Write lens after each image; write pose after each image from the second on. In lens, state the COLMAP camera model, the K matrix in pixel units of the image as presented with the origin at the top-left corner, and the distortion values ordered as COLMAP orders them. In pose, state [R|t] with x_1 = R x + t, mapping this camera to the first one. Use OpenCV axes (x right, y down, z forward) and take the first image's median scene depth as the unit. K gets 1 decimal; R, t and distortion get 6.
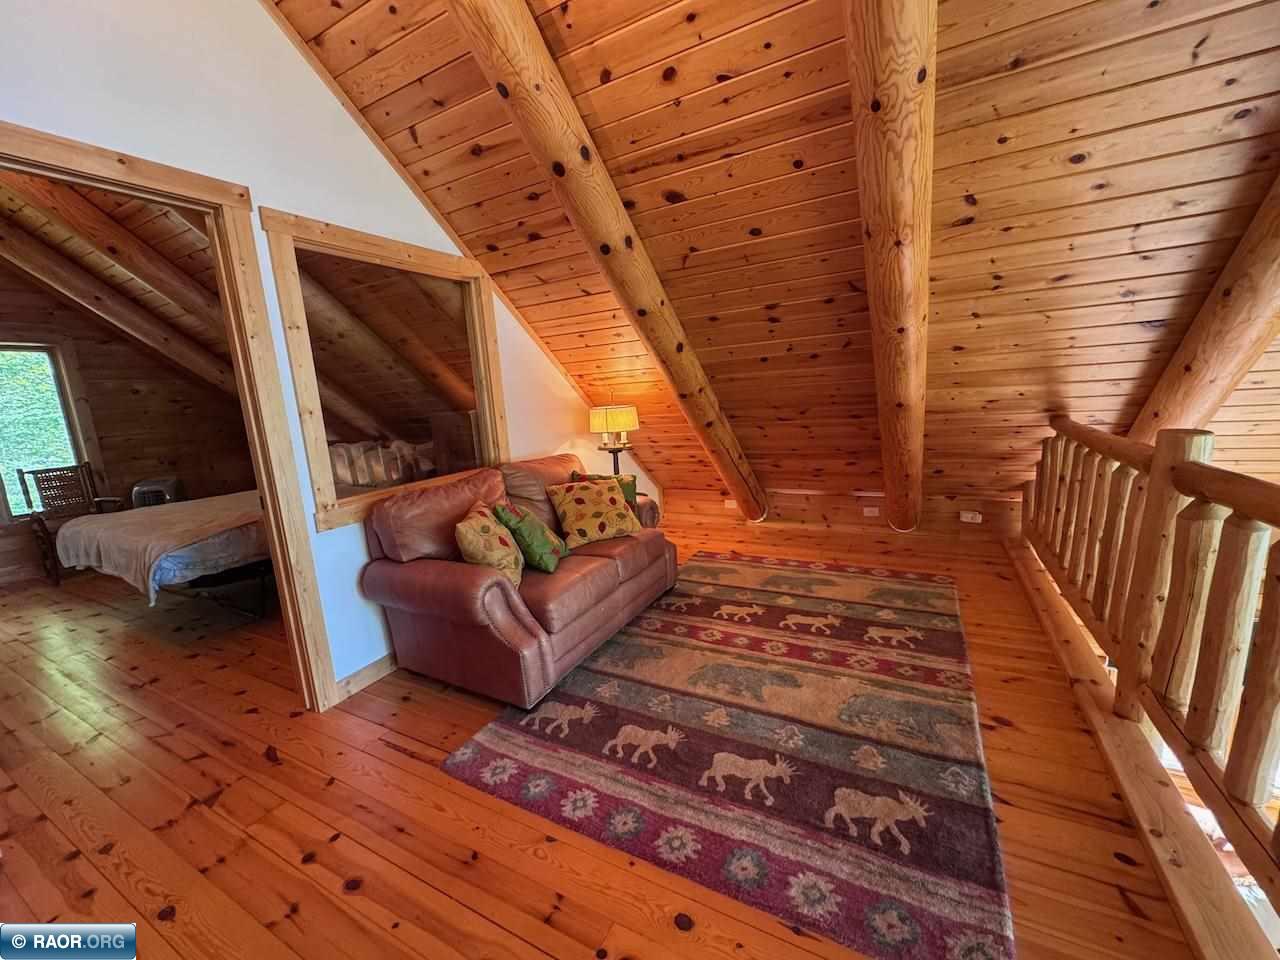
lens RADIAL K [[510.1, 0, 639.7], [0, 510.1, 480.7], [0, 0, 1]] dist [-0.004096, -0.000294]
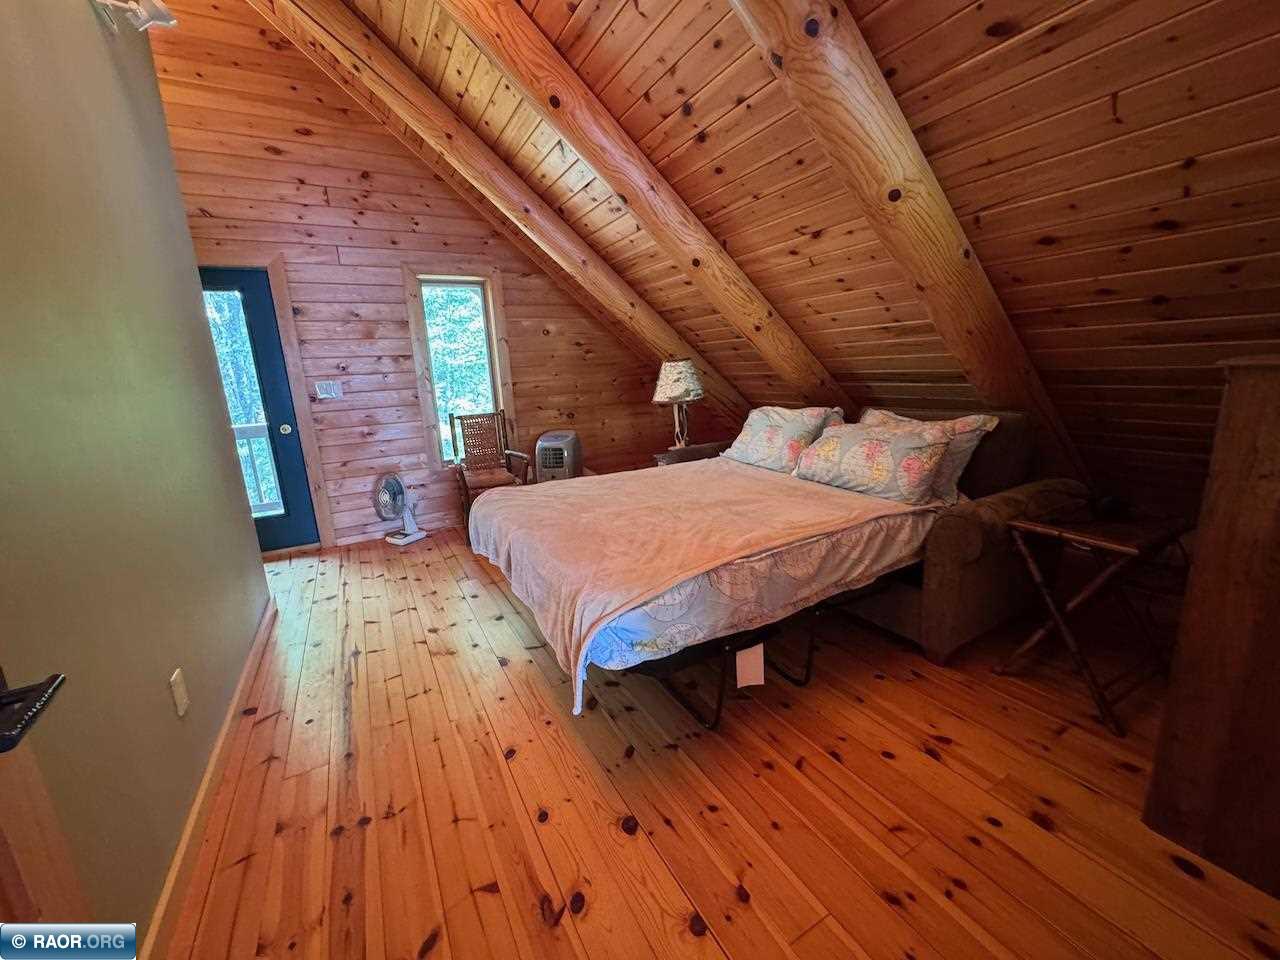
lens RADIAL K [[510.1, 0, 638.9], [0, 510.1, 479.5], [0, 0, 1]] dist [-0.004096, -0.000294]
pose [[0.843840, 0.140000, -0.518010, -0.398379], [-0.099839, 0.989471, 0.104781, -0.033719], [0.527225, -0.036701, 0.848933, 0.354769]]
